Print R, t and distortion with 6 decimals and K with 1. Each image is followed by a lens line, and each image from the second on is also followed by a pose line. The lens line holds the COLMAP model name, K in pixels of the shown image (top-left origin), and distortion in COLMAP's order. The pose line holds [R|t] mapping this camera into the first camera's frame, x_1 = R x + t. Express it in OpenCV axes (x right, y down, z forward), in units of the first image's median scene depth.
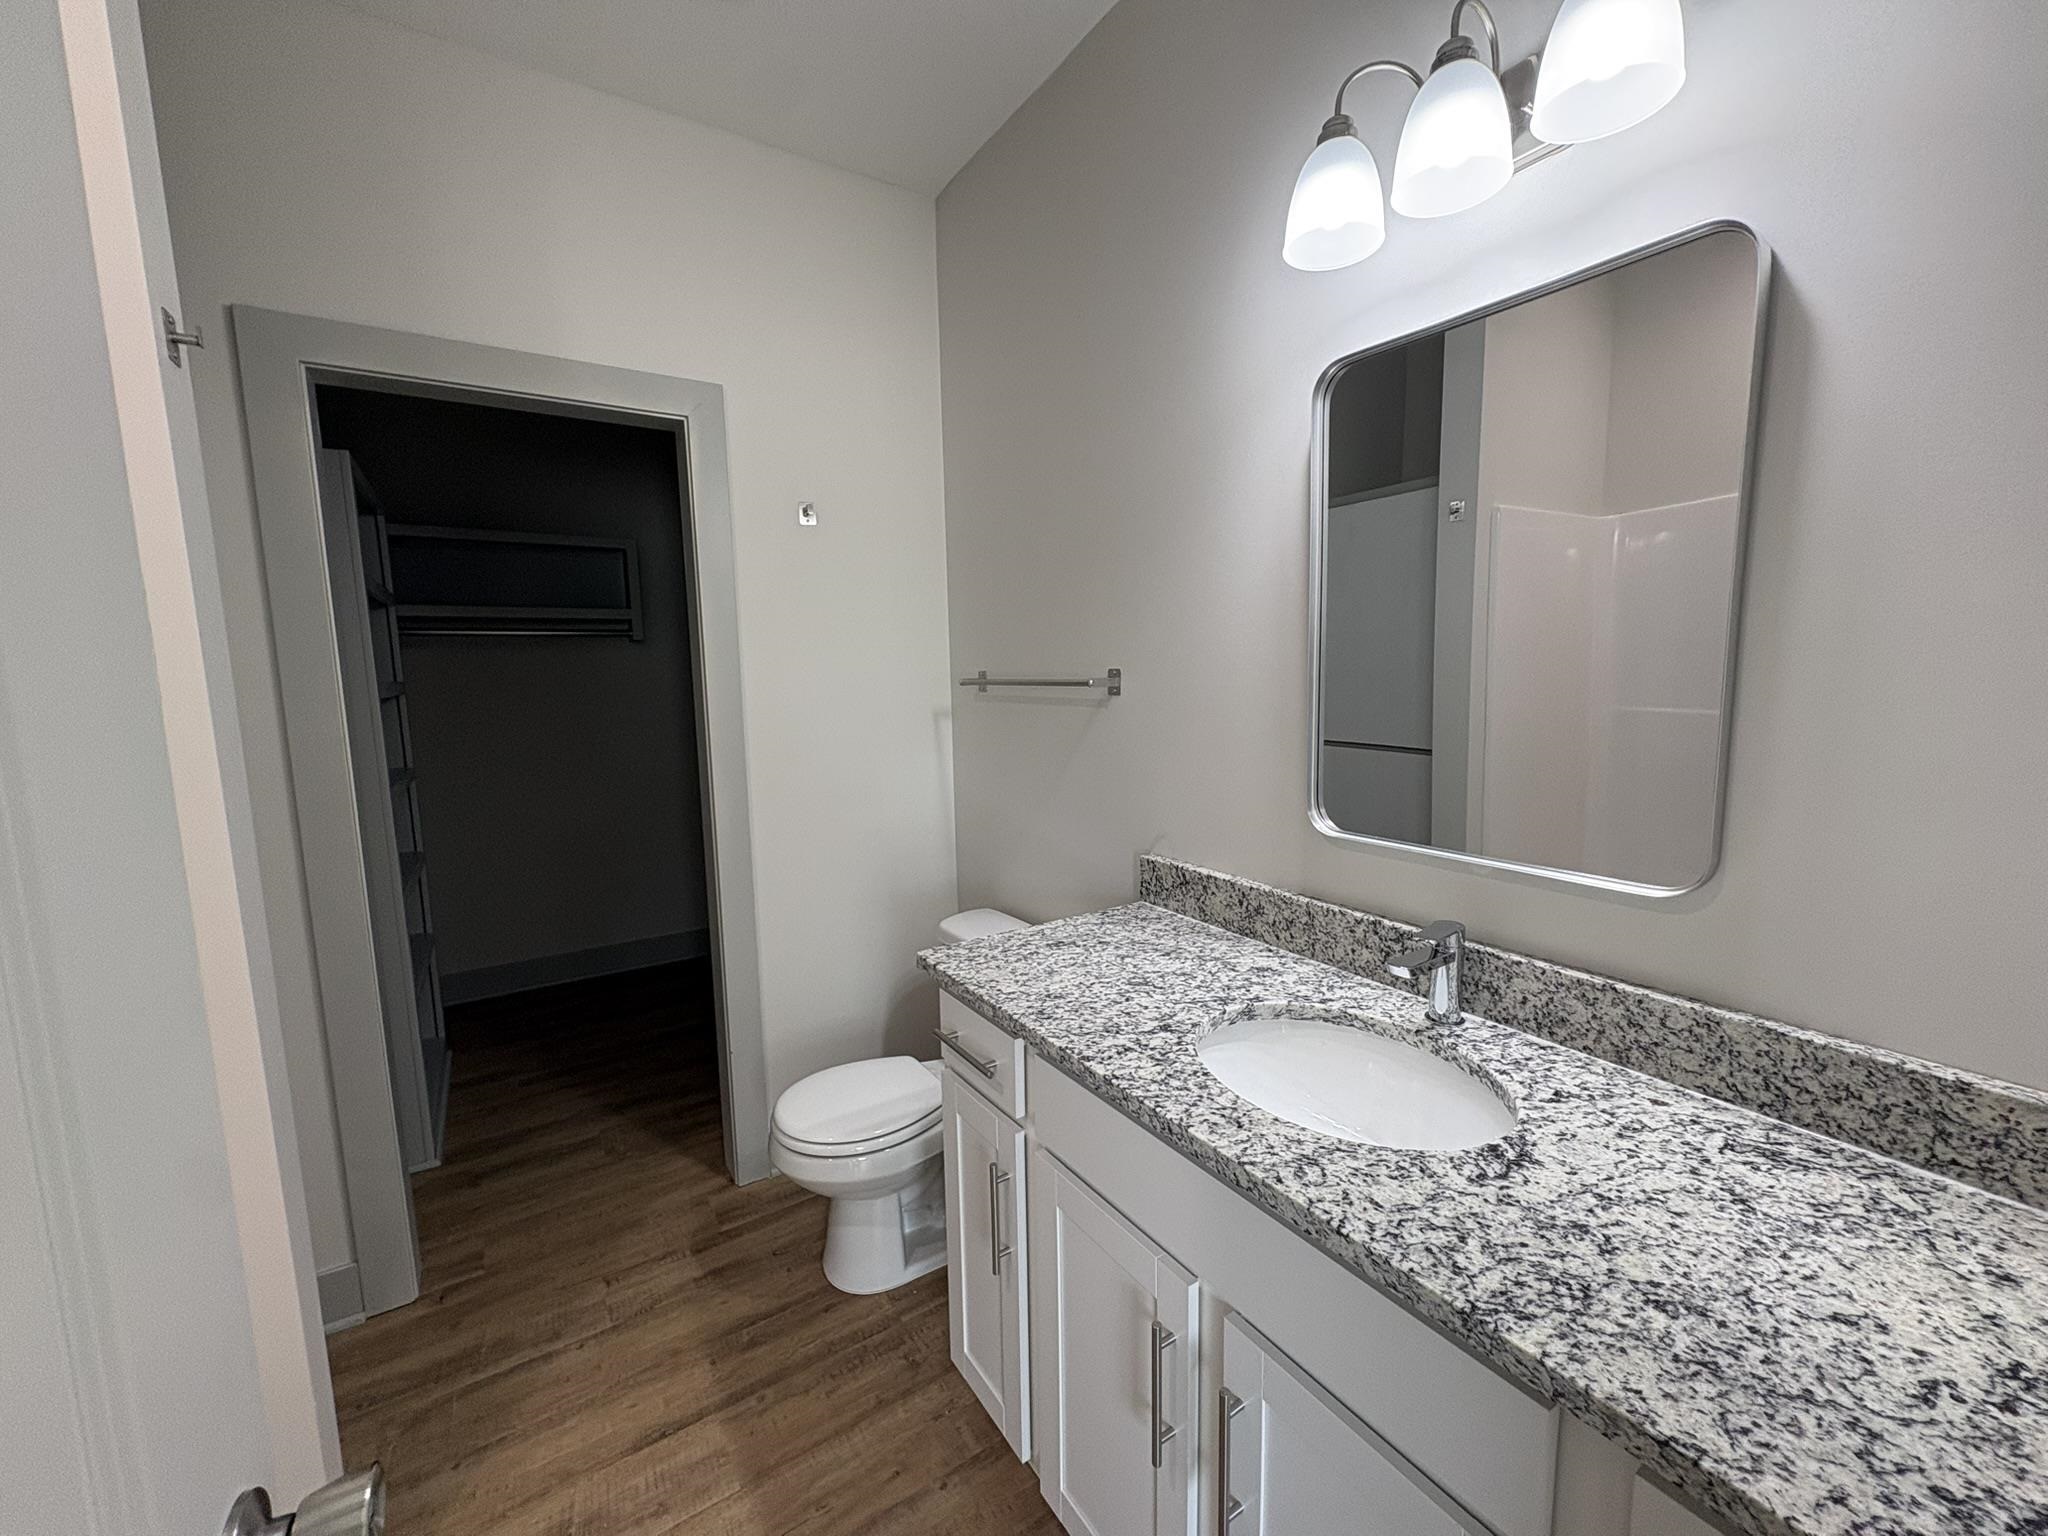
lens RADIAL K [[804.4, 0, 1022.4], [0, 804.4, 769.8], [0, 0, 1]] dist [-0.002267, -0.000446]
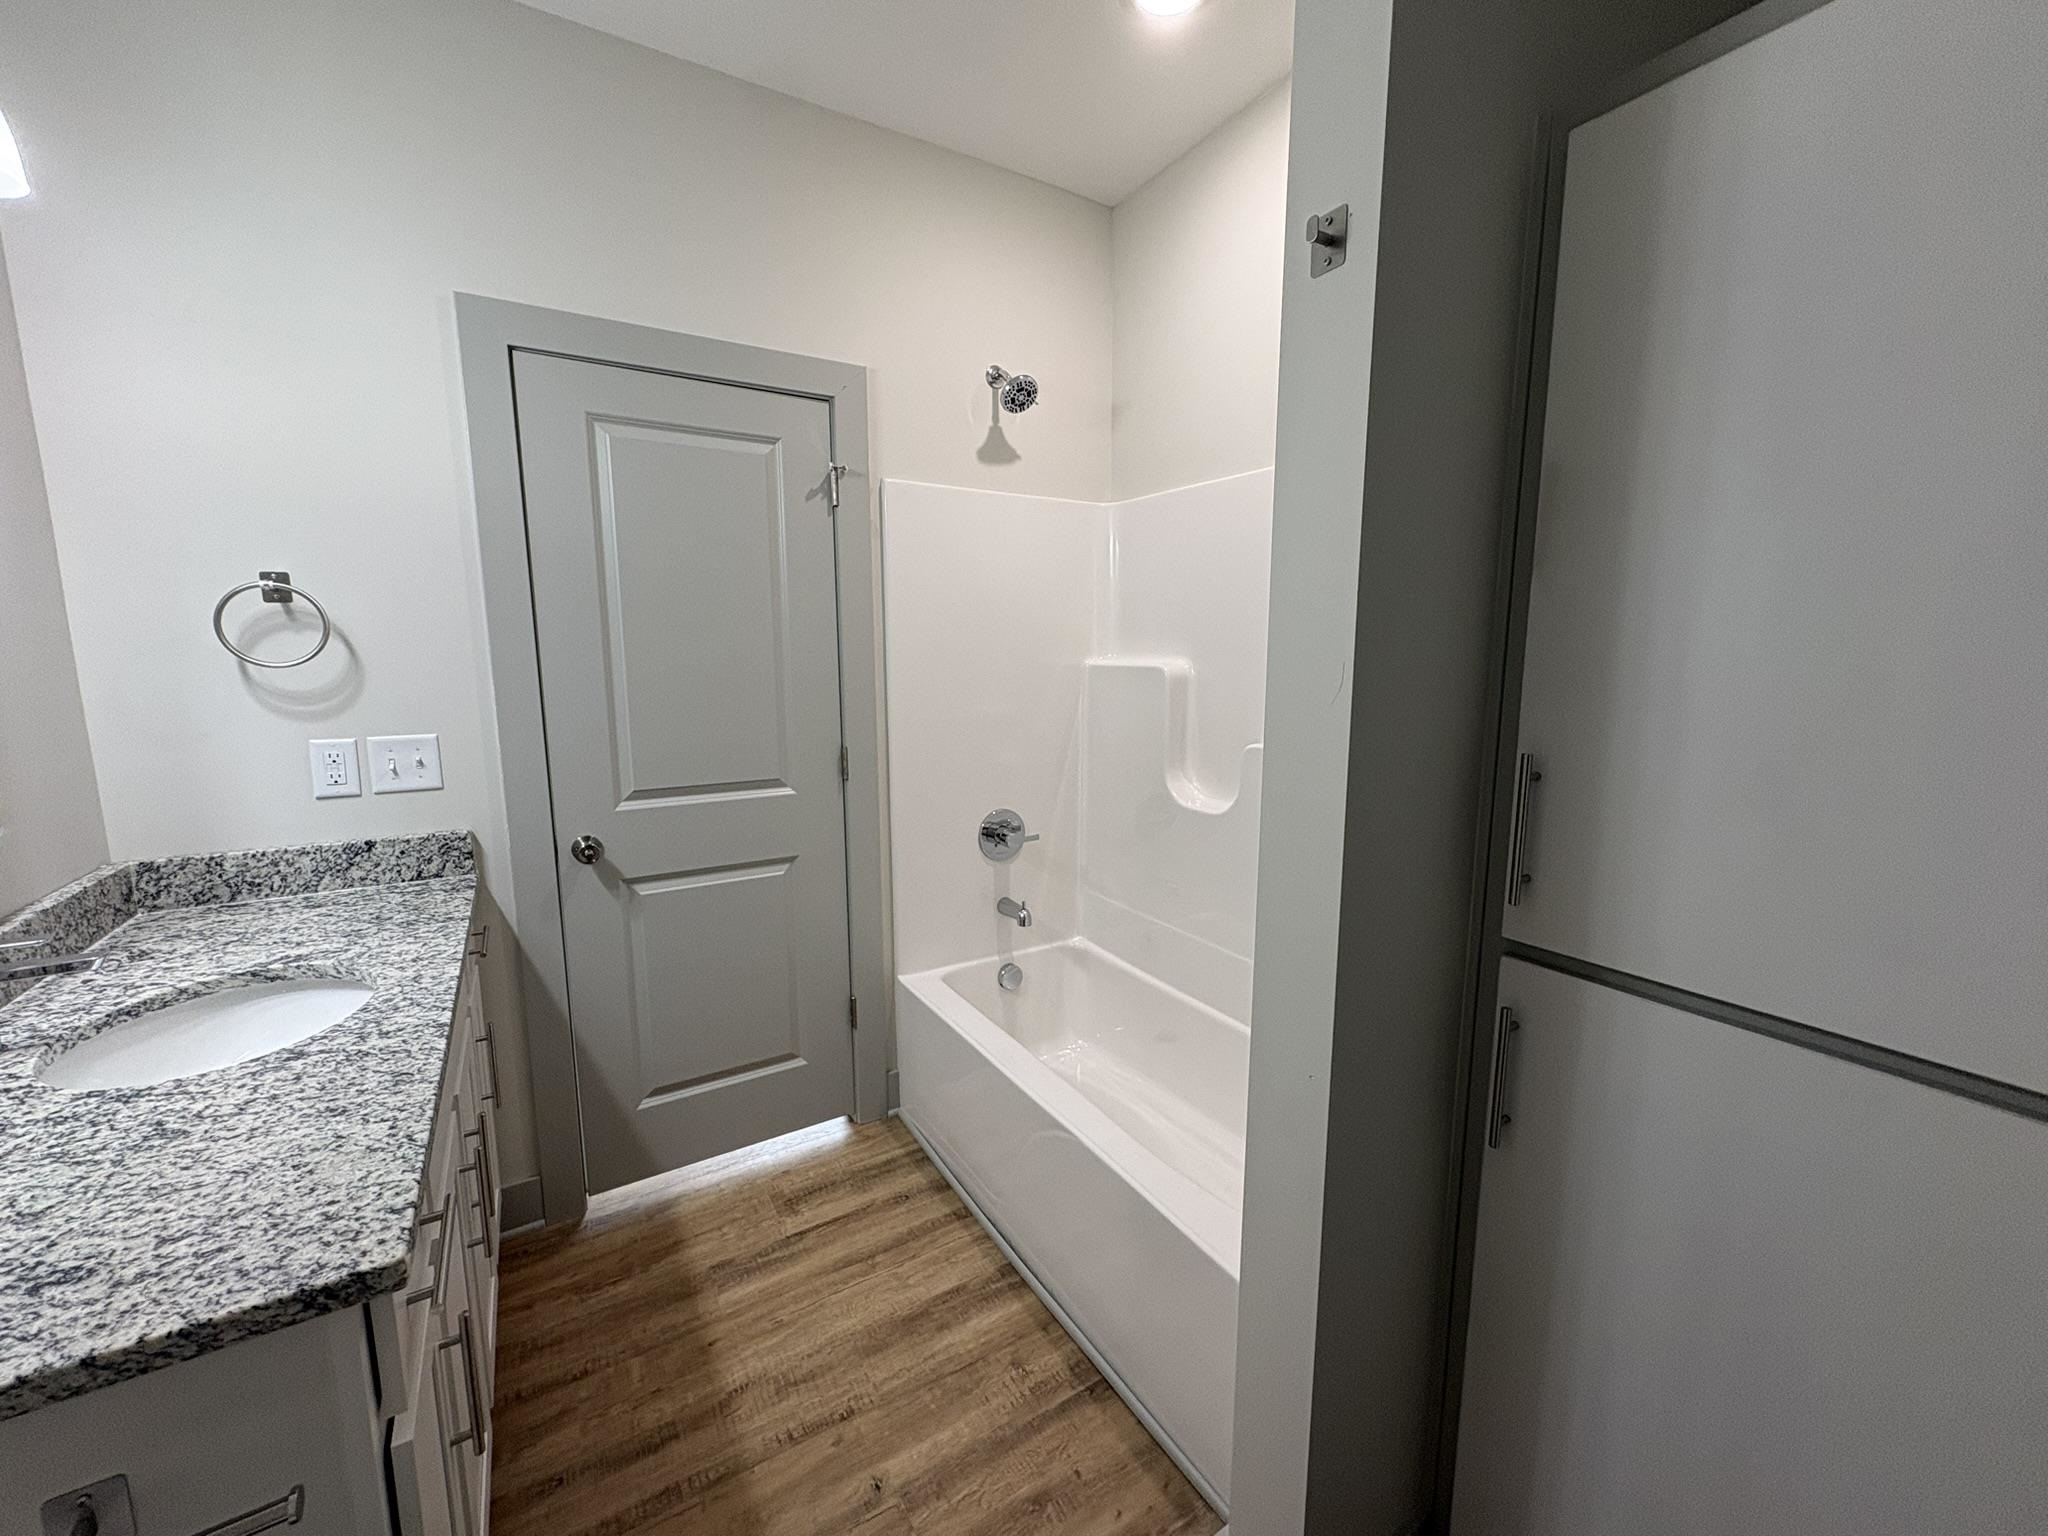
lens RADIAL K [[804.4, 0, 1025.7], [0, 804.4, 770.4], [0, 0, 1]] dist [-0.002267, -0.000446]
pose [[-0.999479, 0.014919, 0.028617, -0.696227], [0.022241, 0.960956, 0.275806, -0.218532], [-0.023384, 0.276298, -0.960787, 1.867776]]
